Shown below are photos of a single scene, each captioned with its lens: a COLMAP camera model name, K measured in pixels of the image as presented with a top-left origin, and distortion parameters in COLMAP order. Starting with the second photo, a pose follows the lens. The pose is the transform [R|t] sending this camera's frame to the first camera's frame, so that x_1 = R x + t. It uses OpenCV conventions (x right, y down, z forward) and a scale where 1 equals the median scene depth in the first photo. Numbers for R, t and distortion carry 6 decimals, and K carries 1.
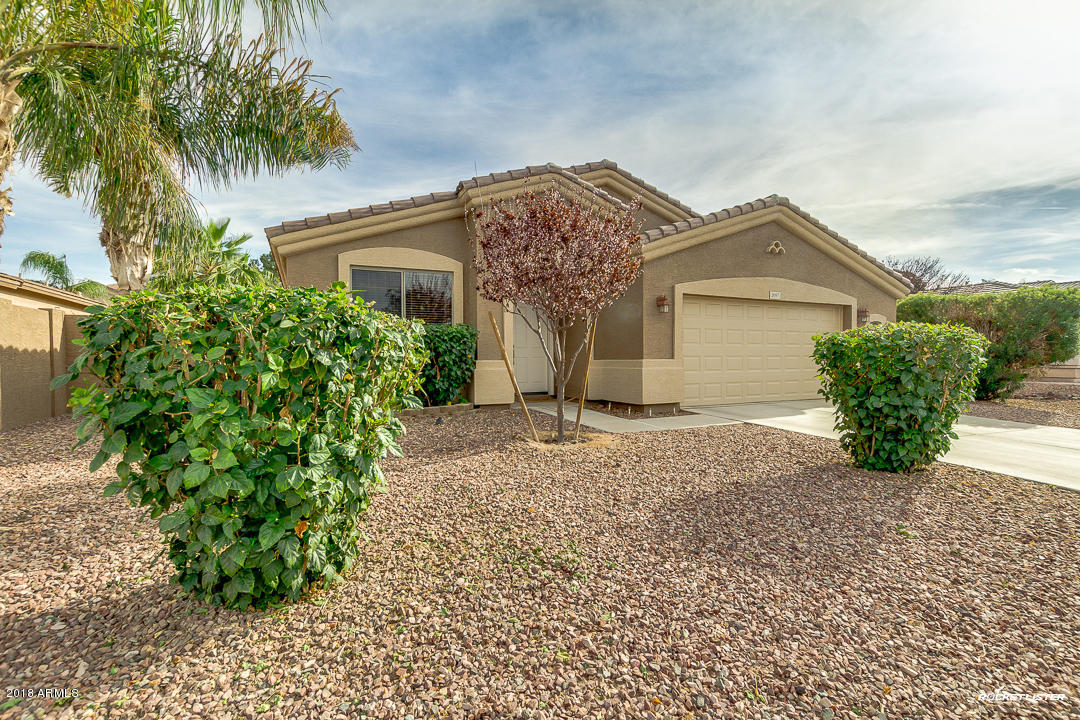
lens RADIAL K [[498.1, 0, 540.6], [0, 498.1, 366.4], [0, 0, 1]] dist [0.003599, -0.005238]
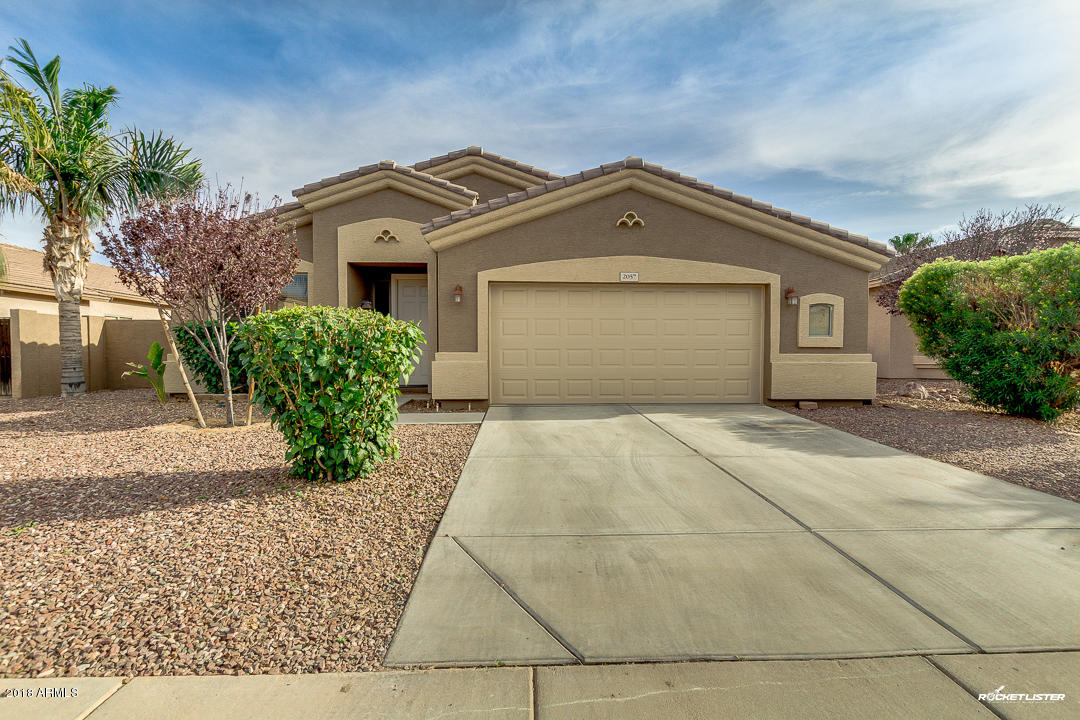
lens RADIAL K [[493.7, 0, 544.6], [0, 493.7, 360.4], [0, 0, 1]] dist [0.001719, -0.000767]
pose [[0.919047, 0.010442, -0.394010, 2.094625], [-0.009778, 0.999945, 0.003692, -0.011586], [0.394027, 0.000459, 0.919099, 0.566554]]
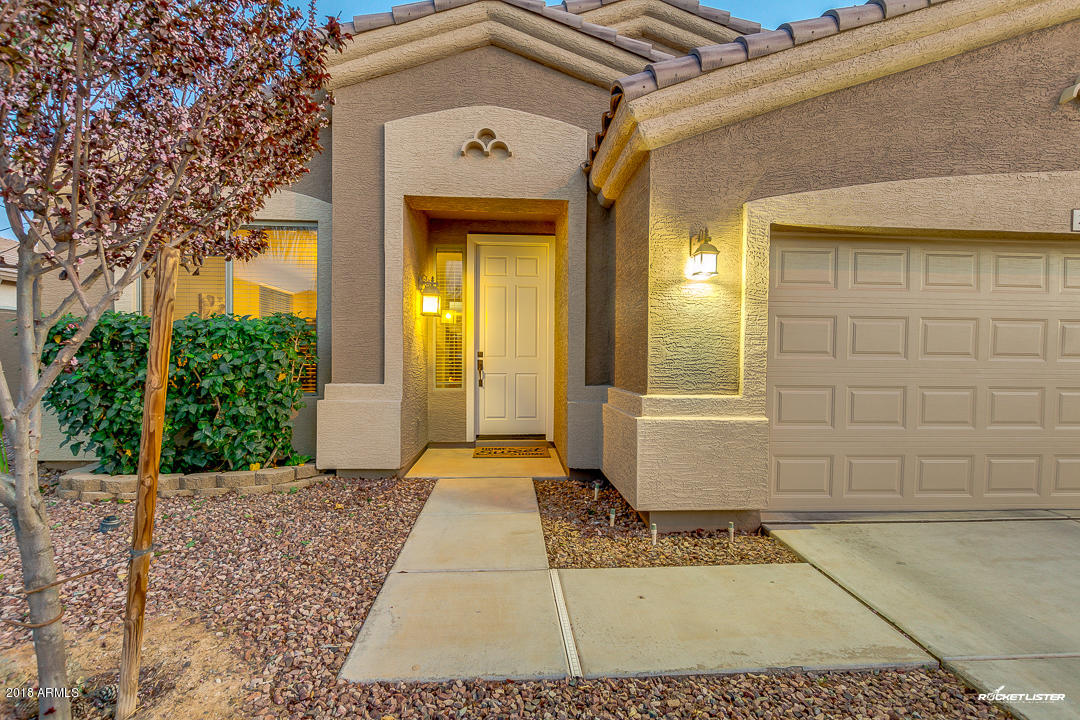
lens RADIAL K [[493.7, 0, 540.7], [0, 493.7, 365.6], [0, 0, 1]] dist [0.001719, -0.000767]
pose [[0.927805, 0.019314, -0.372565, 0.744277], [-0.019118, 0.999808, 0.004220, -0.101518], [0.372575, 0.003207, 0.927996, 1.644212]]
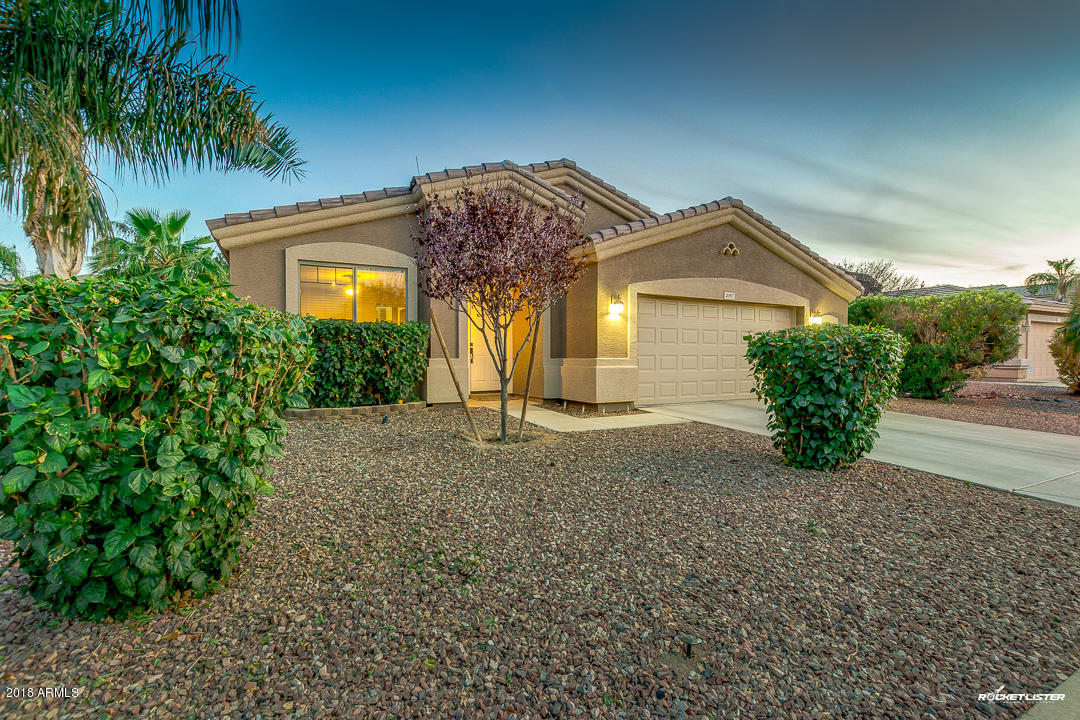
lens RADIAL K [[498.1, 0, 540.3], [0, 498.1, 363.3], [0, 0, 1]] dist [0.003599, -0.005238]
pose [[0.998849, 0.004723, 0.047729, 0.116471], [-0.004594, 0.999985, -0.002829, -0.000719], [-0.047741, 0.002606, 0.998856, 0.011909]]
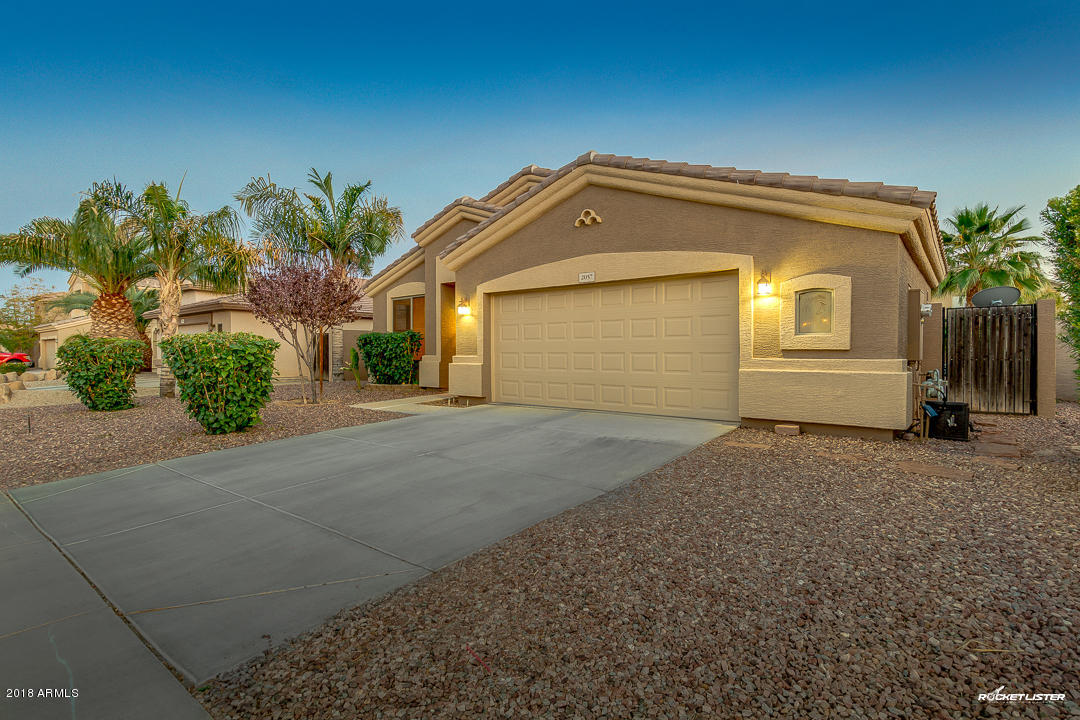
lens RADIAL K [[537.9, 0, 537.5], [0, 537.9, 352.1], [0, 0, 1]] dist [0.004230, -0.000400]
pose [[0.423574, 0.003207, -0.905856, 3.825911], [-0.012579, 0.999918, -0.002342, -0.059503], [0.905774, 0.012386, 0.423580, 1.762900]]
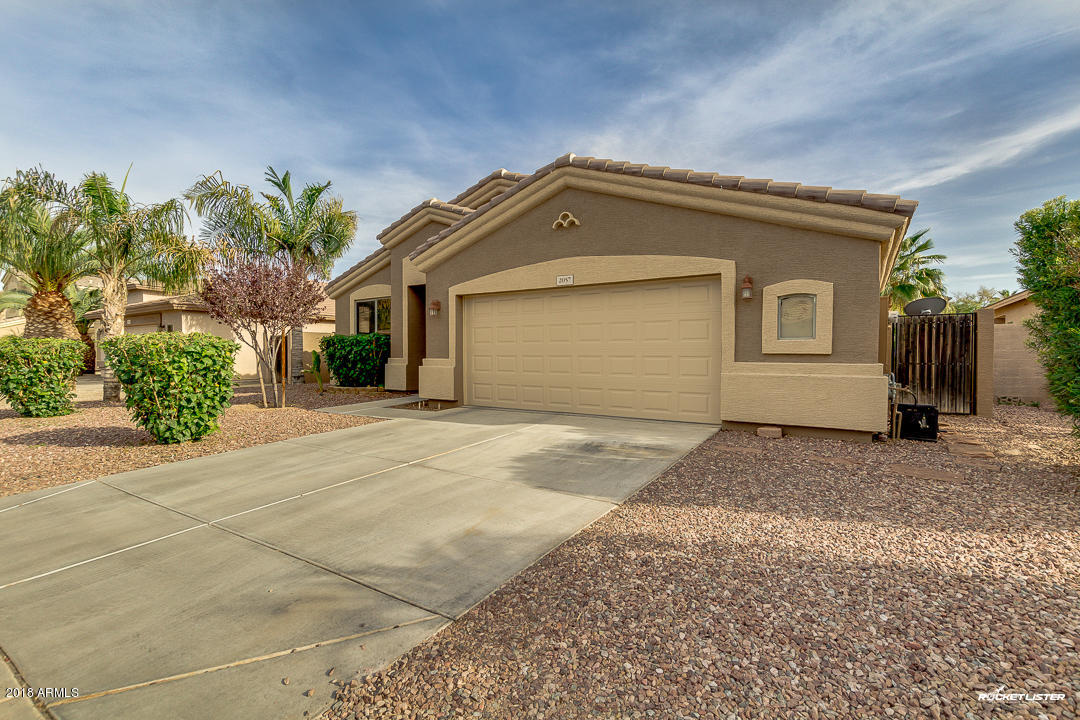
lens RADIAL K [[498.1, 0, 538.6], [0, 498.1, 363.5], [0, 0, 1]] dist [0.003599, -0.005238]
pose [[0.516468, 0.019477, -0.856085, 3.560067], [-0.016127, 0.999785, 0.013017, -0.059152], [0.856155, 0.007083, 0.516671, 1.728511]]
